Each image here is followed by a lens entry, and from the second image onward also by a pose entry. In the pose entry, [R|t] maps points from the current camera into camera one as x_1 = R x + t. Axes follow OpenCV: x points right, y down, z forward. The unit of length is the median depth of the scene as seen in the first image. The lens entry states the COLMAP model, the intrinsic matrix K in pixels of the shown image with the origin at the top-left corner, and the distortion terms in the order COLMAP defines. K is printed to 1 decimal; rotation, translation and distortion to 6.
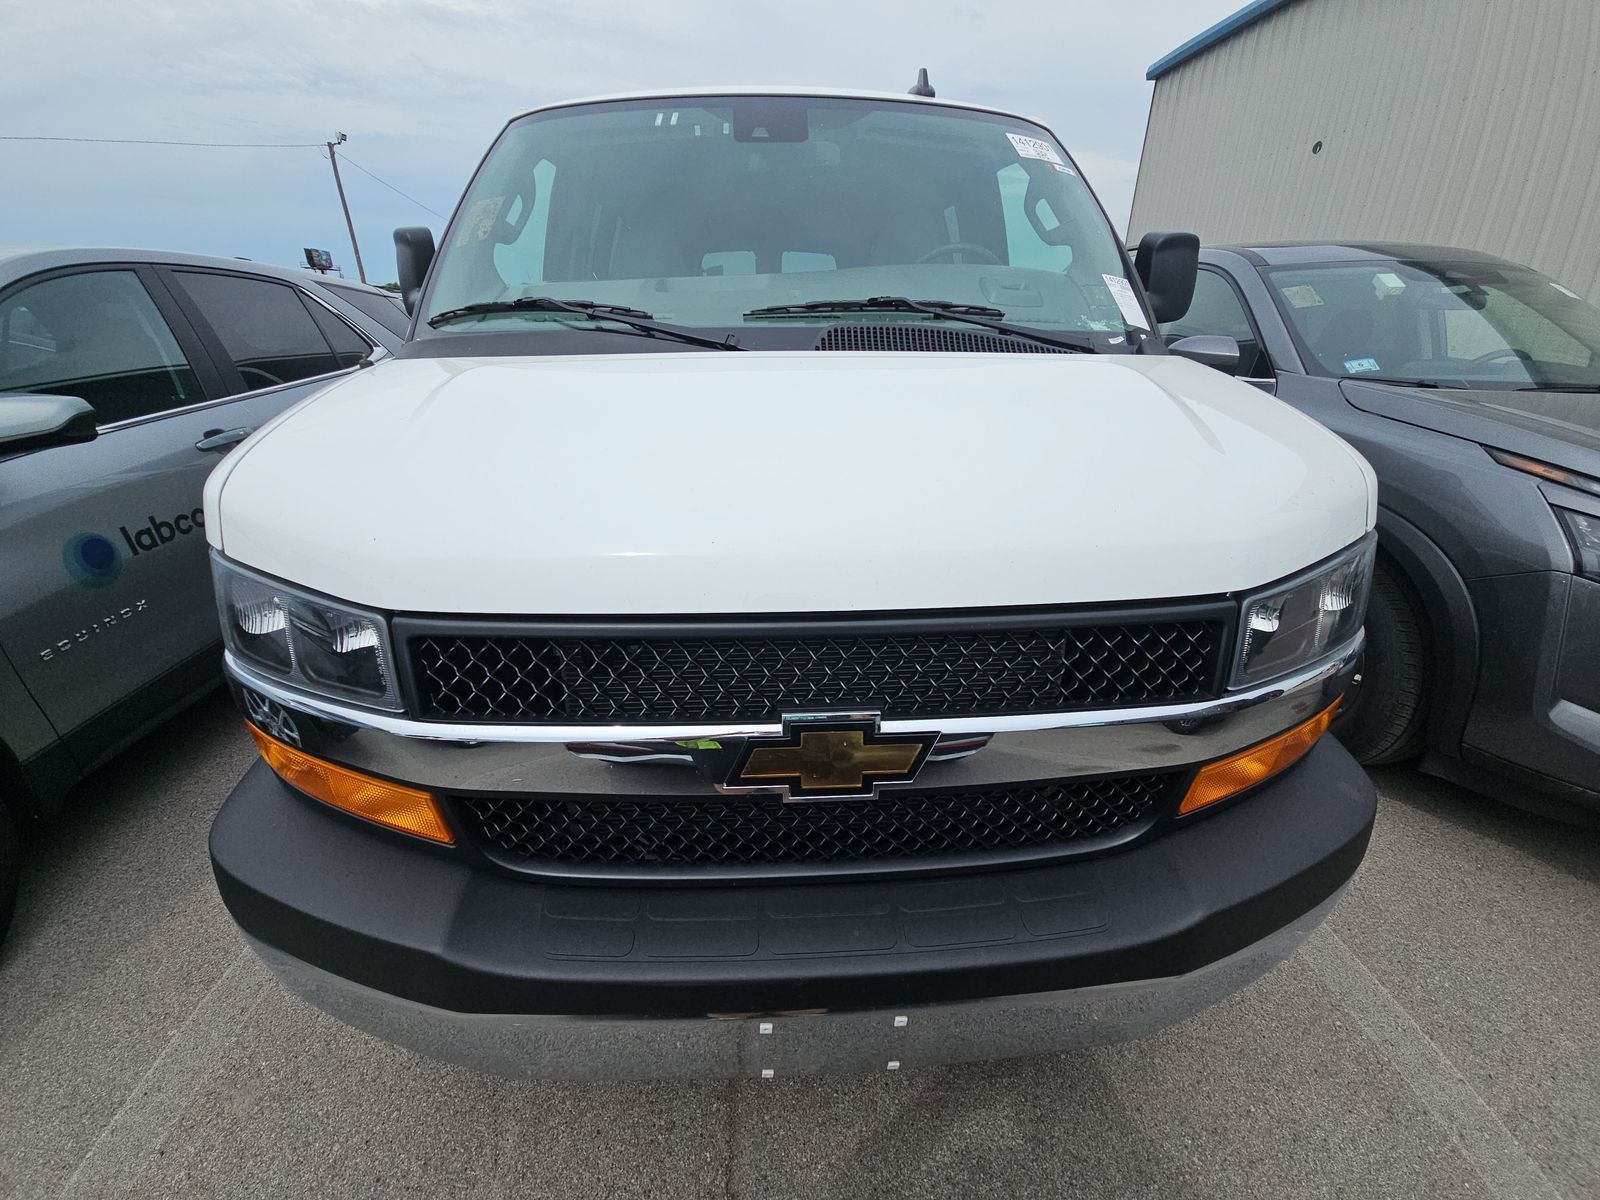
lens RADIAL K [[657.0, 0, 800.2], [0, 657.0, 605.8], [0, 0, 1]] dist [-0.009230, -0.000494]
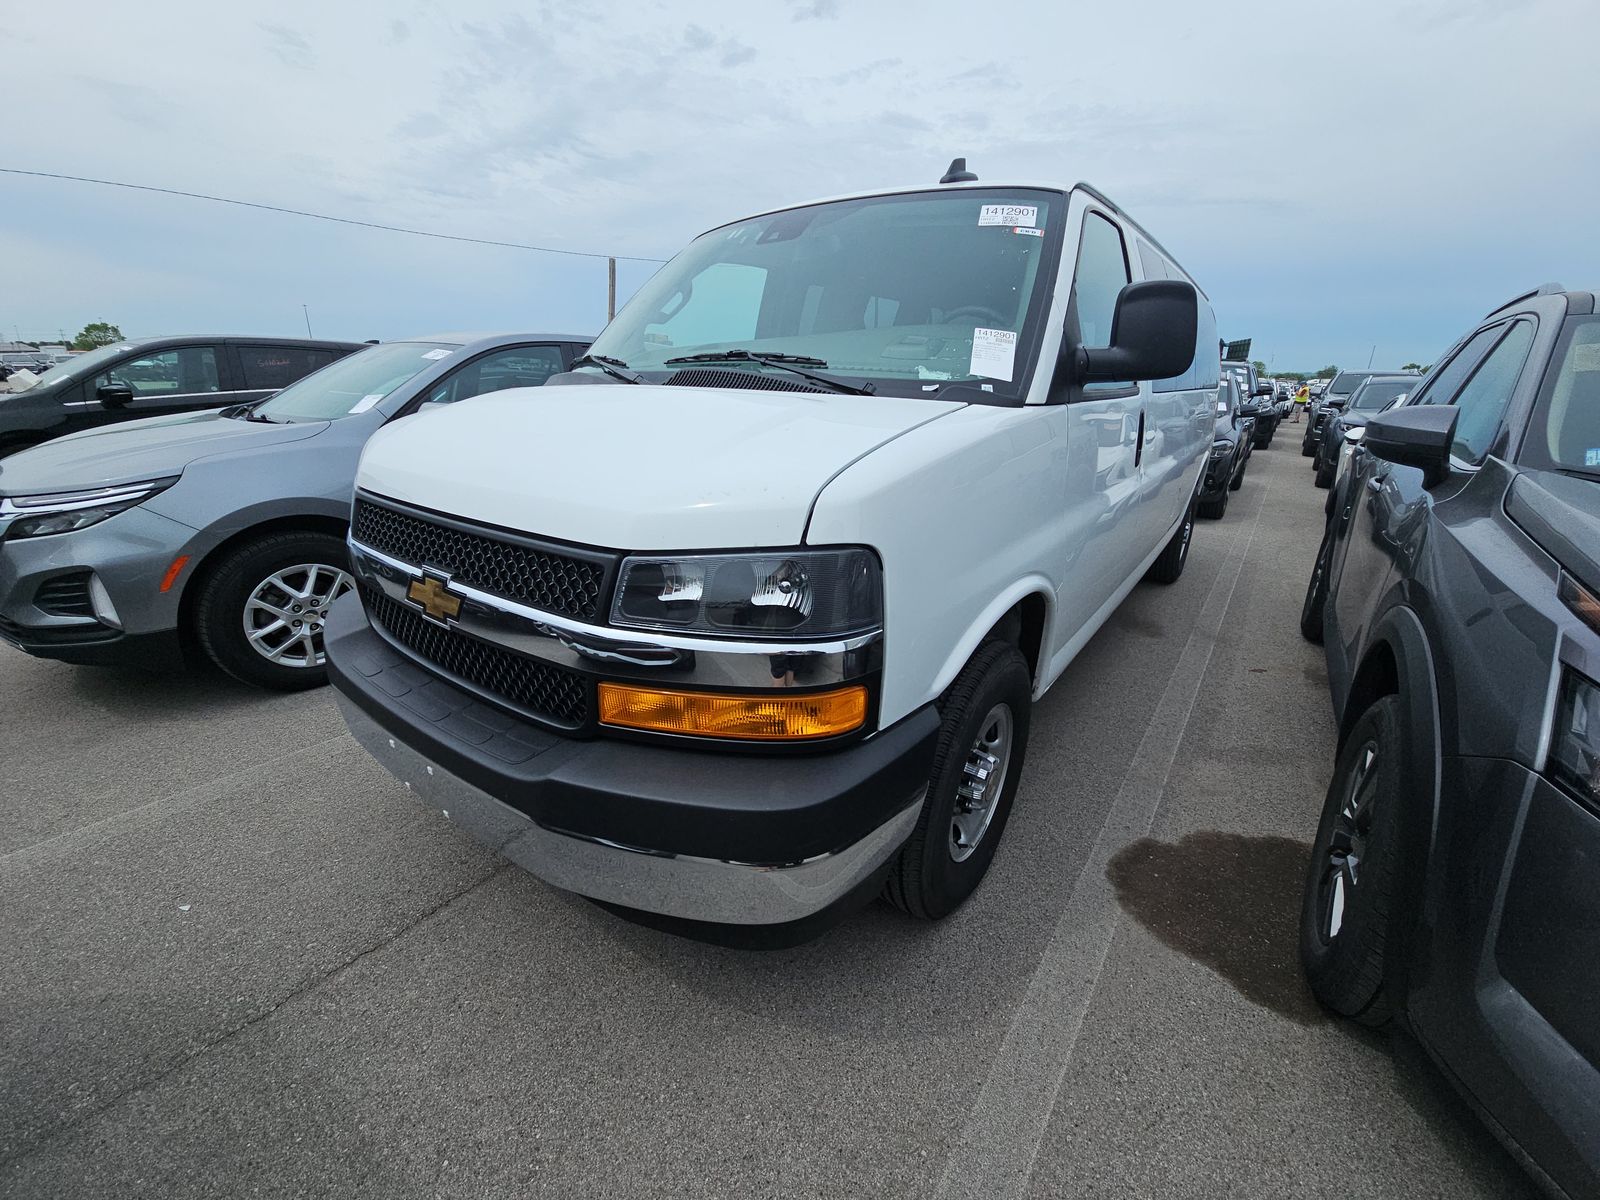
lens RADIAL K [[657.0, 0, 799.9], [0, 657.0, 596.1], [0, 0, 1]] dist [-0.009230, -0.000494]
pose [[0.772899, 0.214429, -0.597199, 1.087278], [-0.275773, 0.961150, -0.011800, -0.010657], [0.571468, 0.173812, 0.802006, 0.089117]]
